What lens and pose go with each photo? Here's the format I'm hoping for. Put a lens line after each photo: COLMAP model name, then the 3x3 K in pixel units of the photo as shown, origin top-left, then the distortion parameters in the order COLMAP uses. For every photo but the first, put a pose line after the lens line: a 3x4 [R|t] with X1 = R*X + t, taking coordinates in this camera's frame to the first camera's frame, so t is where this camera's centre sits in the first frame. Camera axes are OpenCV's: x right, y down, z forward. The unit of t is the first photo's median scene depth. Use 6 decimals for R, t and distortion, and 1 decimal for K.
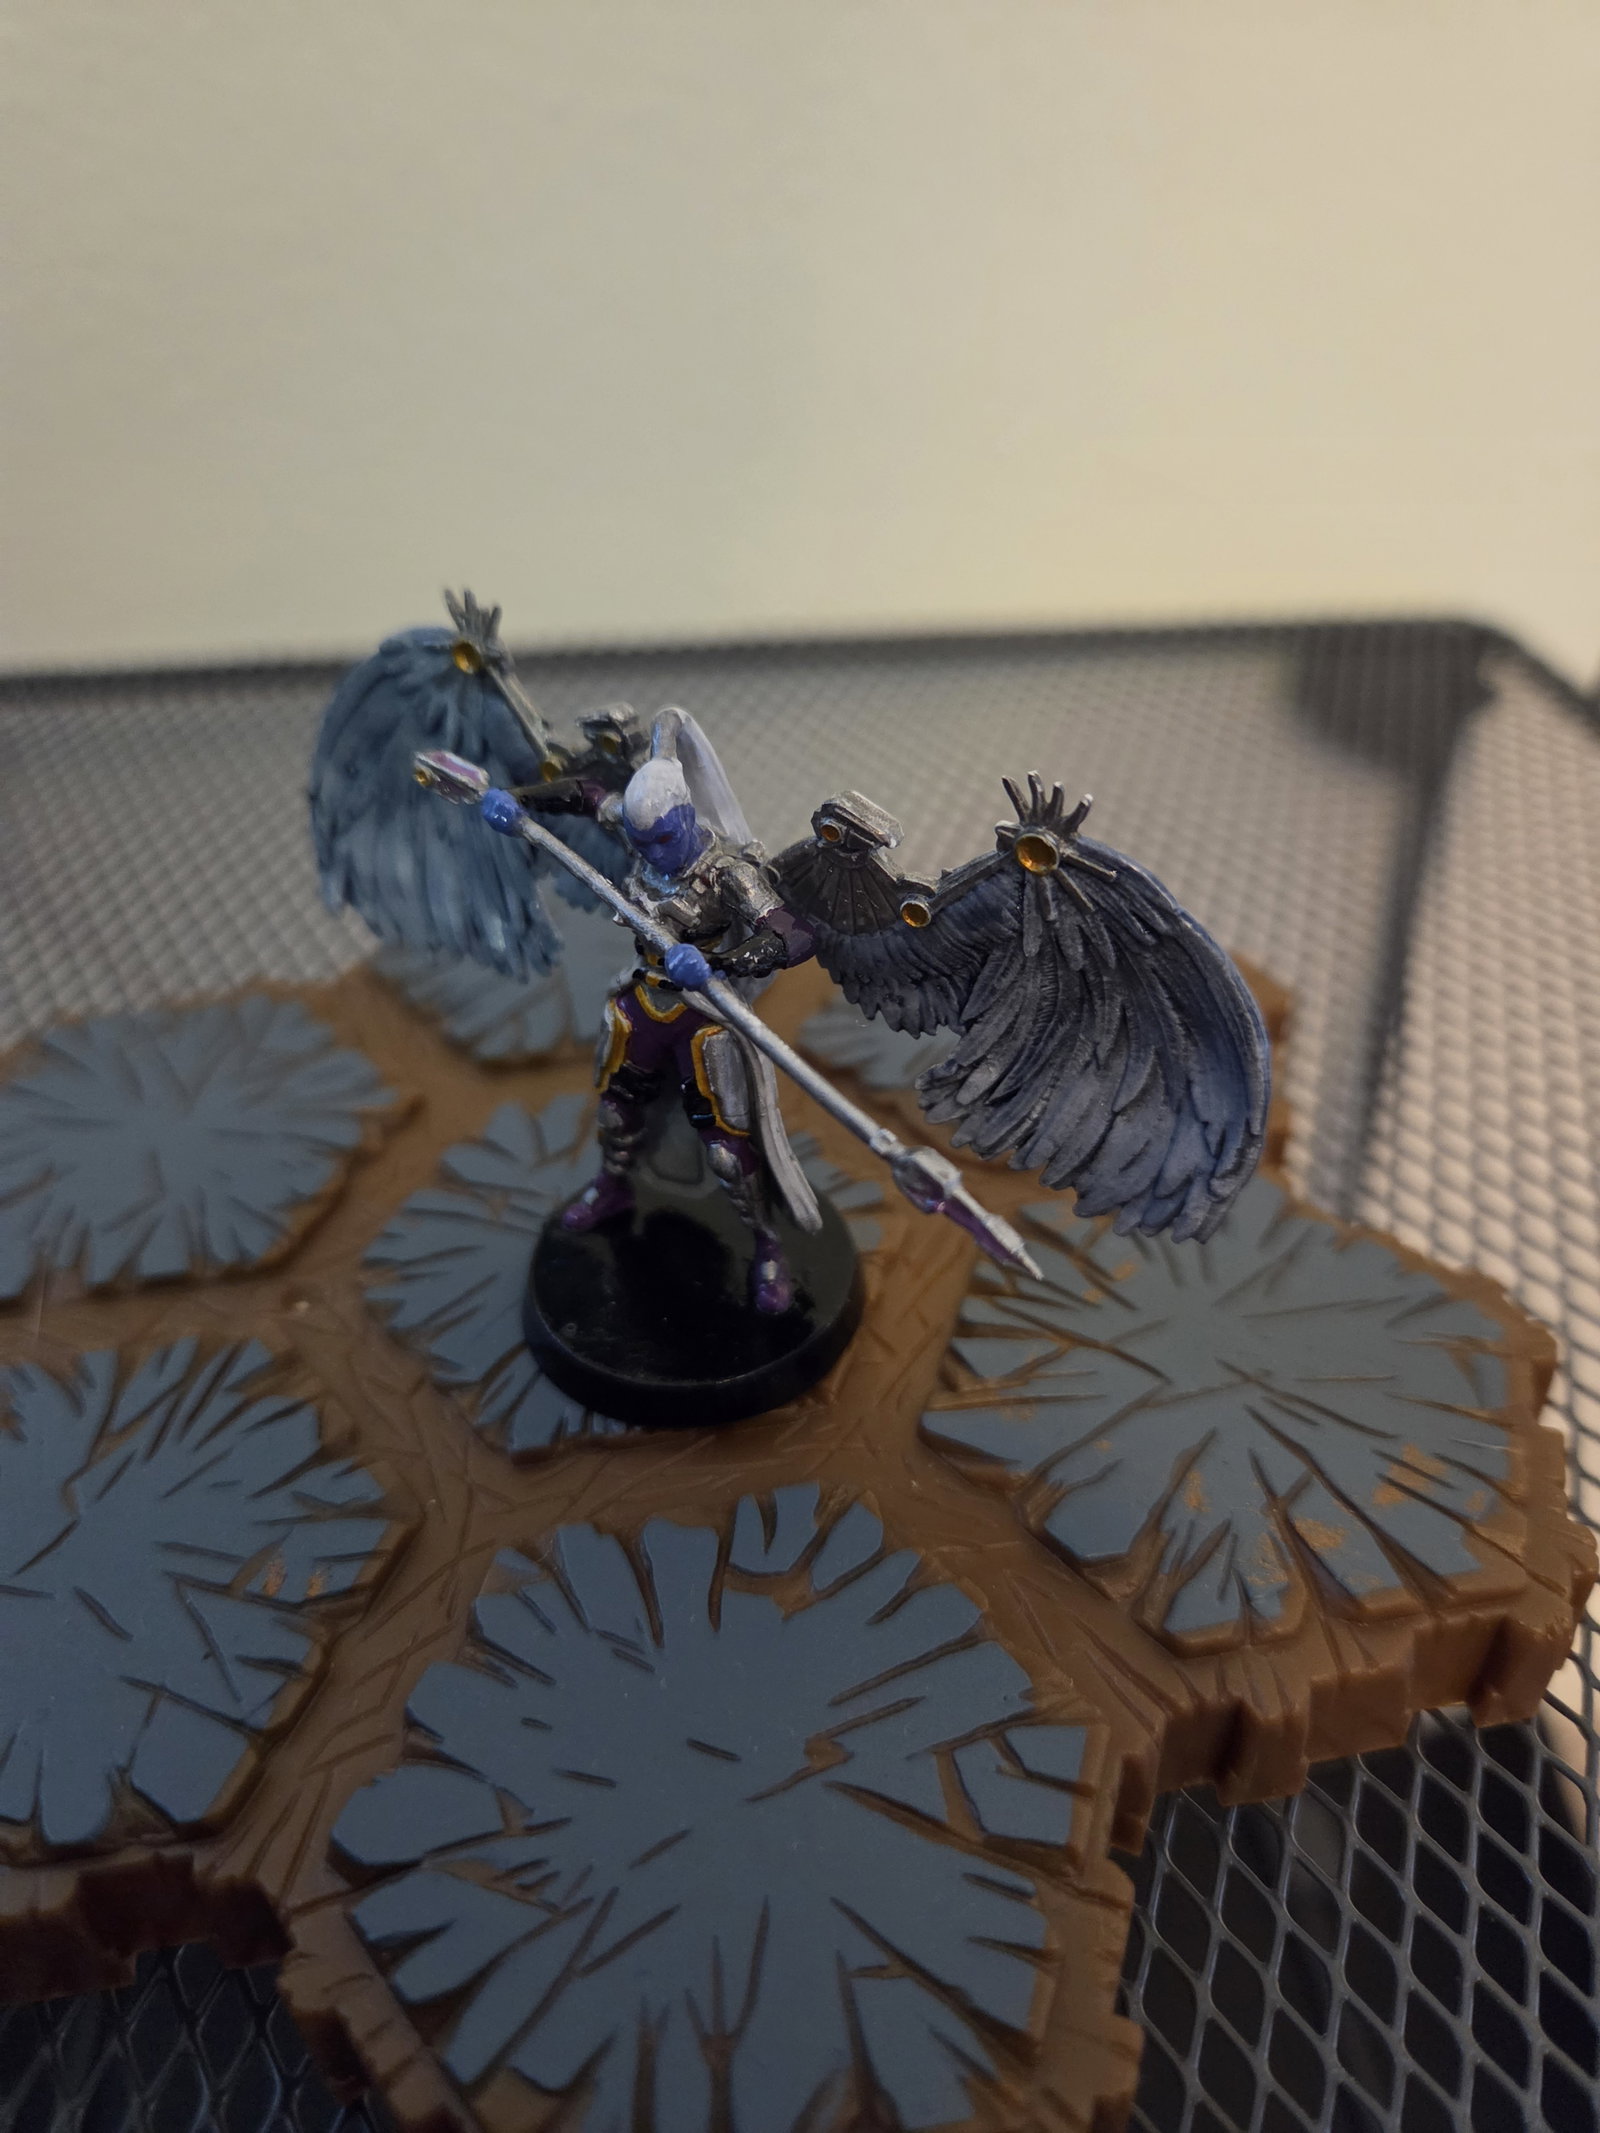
lens RADIAL K [[1482.5, 0, 759.2], [0, 1482.5, 1074.2], [0, 0, 1]] dist [-0.037433, -0.005222]
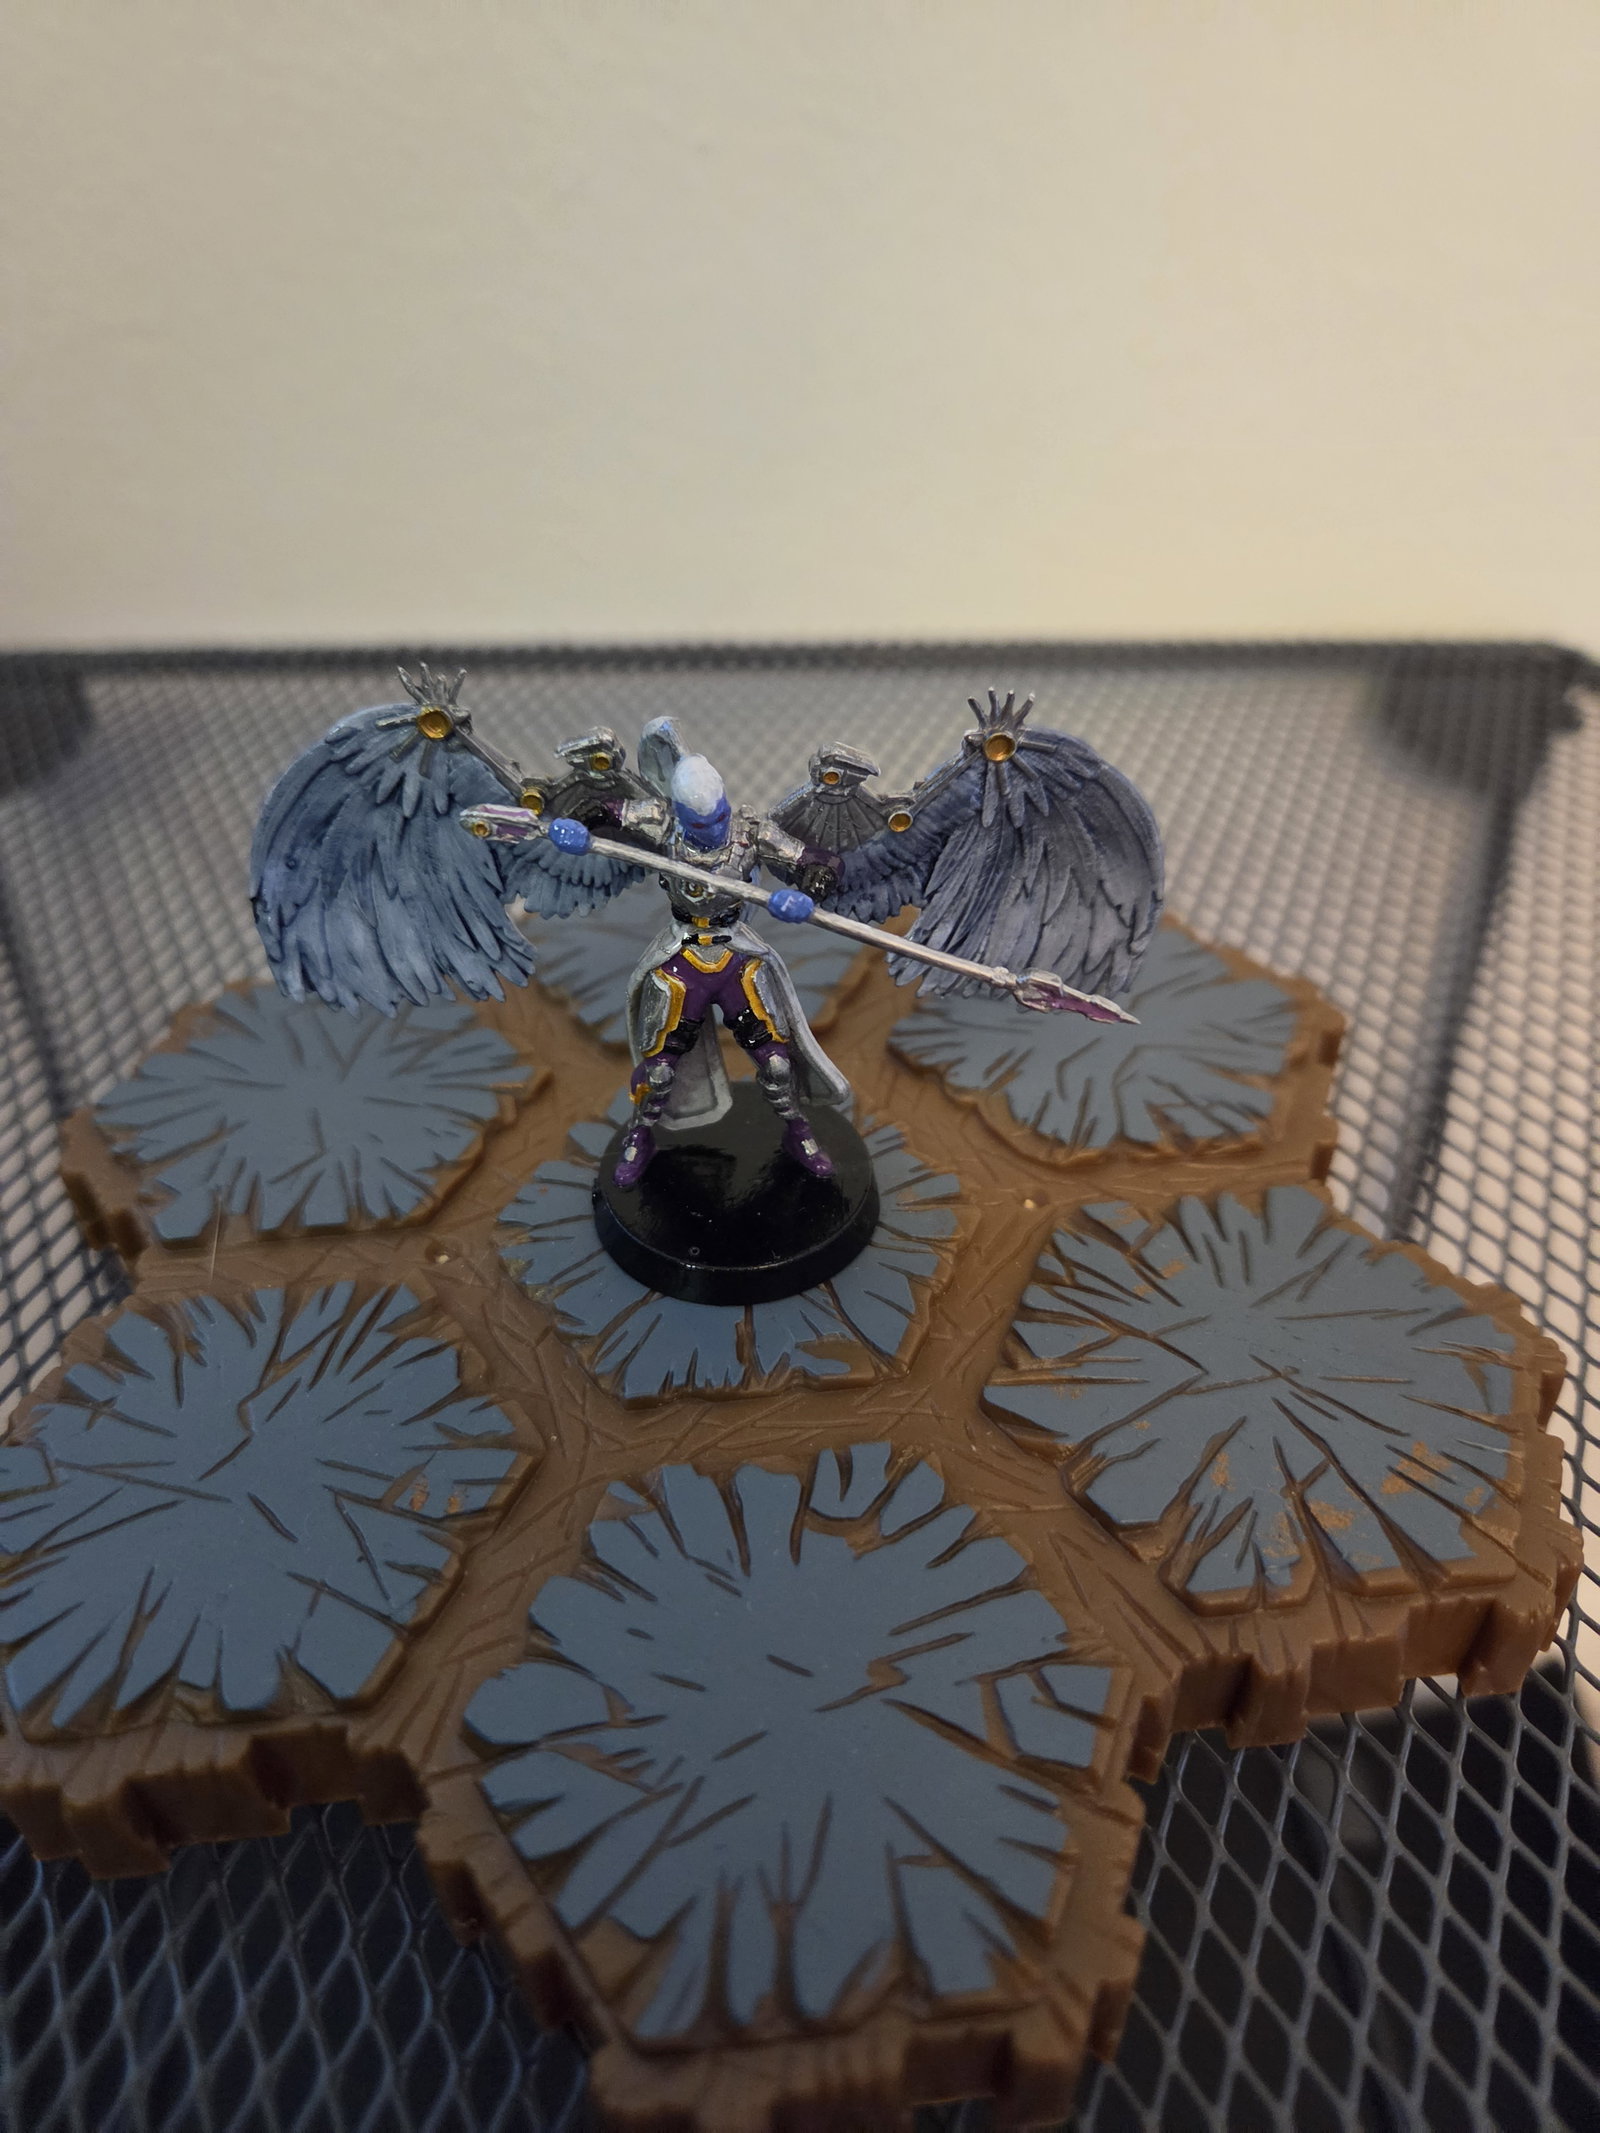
lens RADIAL K [[1443.3, 0, 780.4], [0, 1443.3, 1060.0], [0, 0, 1]] dist [-0.007798, -0.027931]
pose [[0.997739, 0.050707, -0.044119, -0.011114], [-0.049708, 0.998489, 0.023448, -0.043459], [0.045242, -0.021202, 0.998751, -0.121202]]
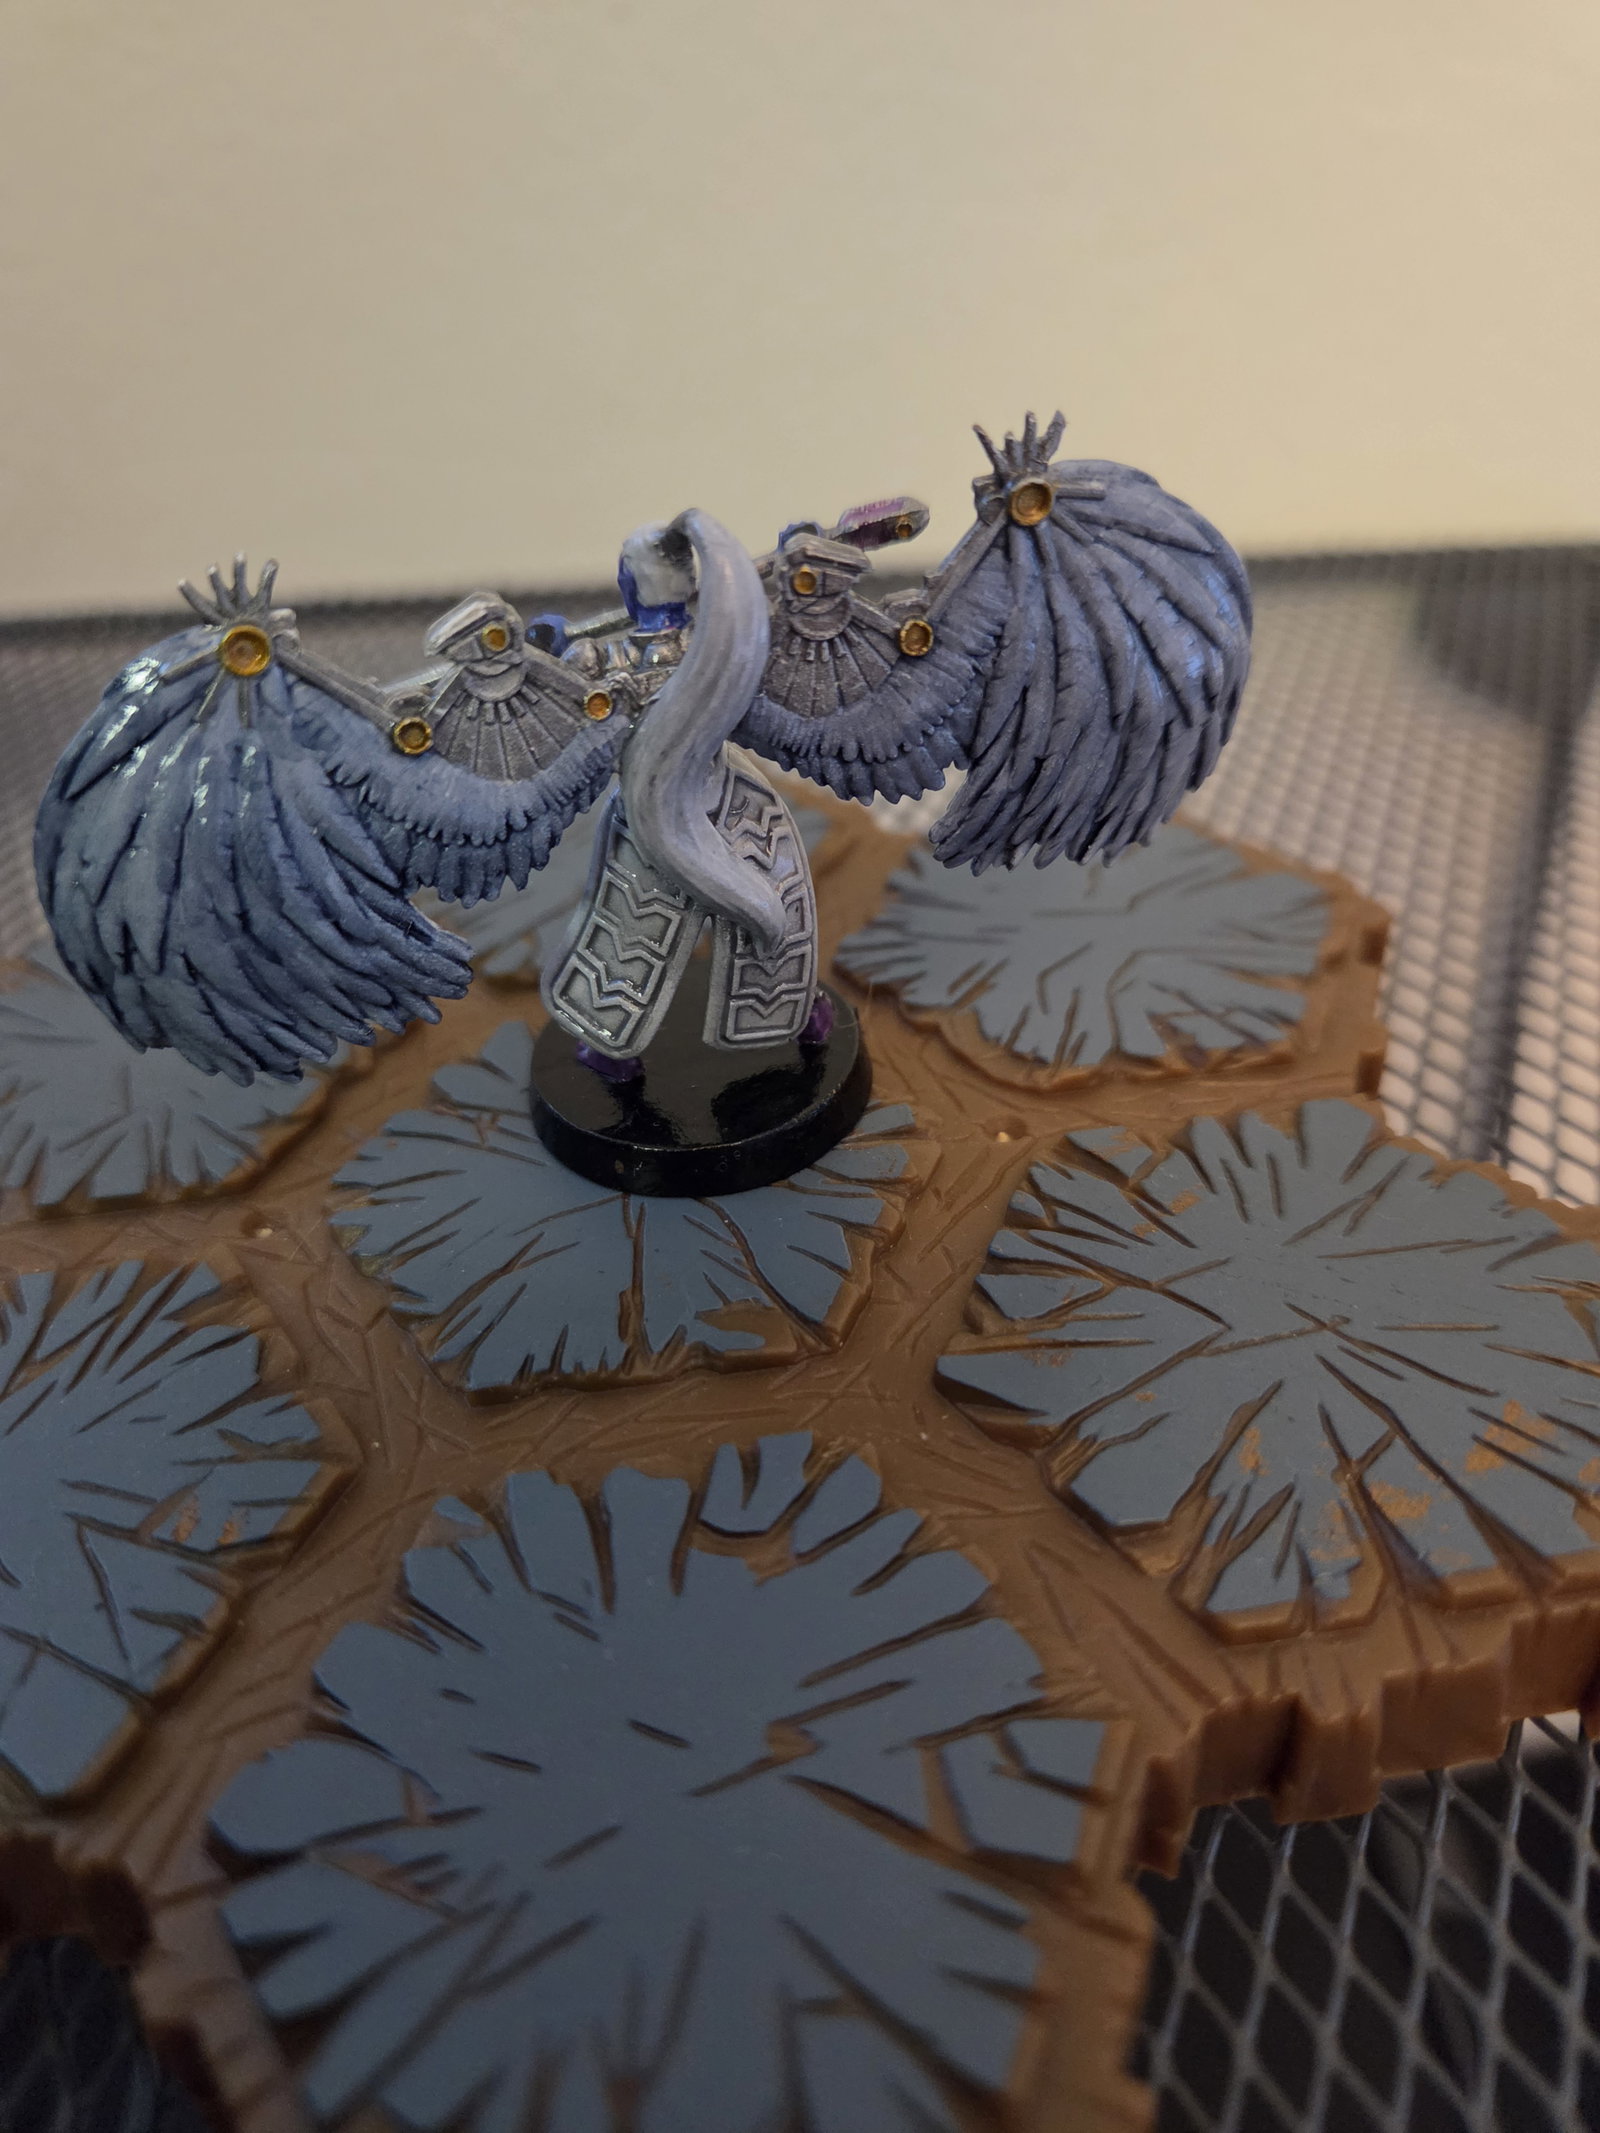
lens RADIAL K [[1484.7, 0, 800.0], [0, 1484.7, 1066.5], [0, 0, 1]] dist [-0.035243, -0.004813]
pose [[0.998261, 0.007791, -0.058439, 0.086838], [-0.008068, 0.999957, -0.004507, 0.070103], [0.058401, 0.004971, 0.998281, 0.138841]]
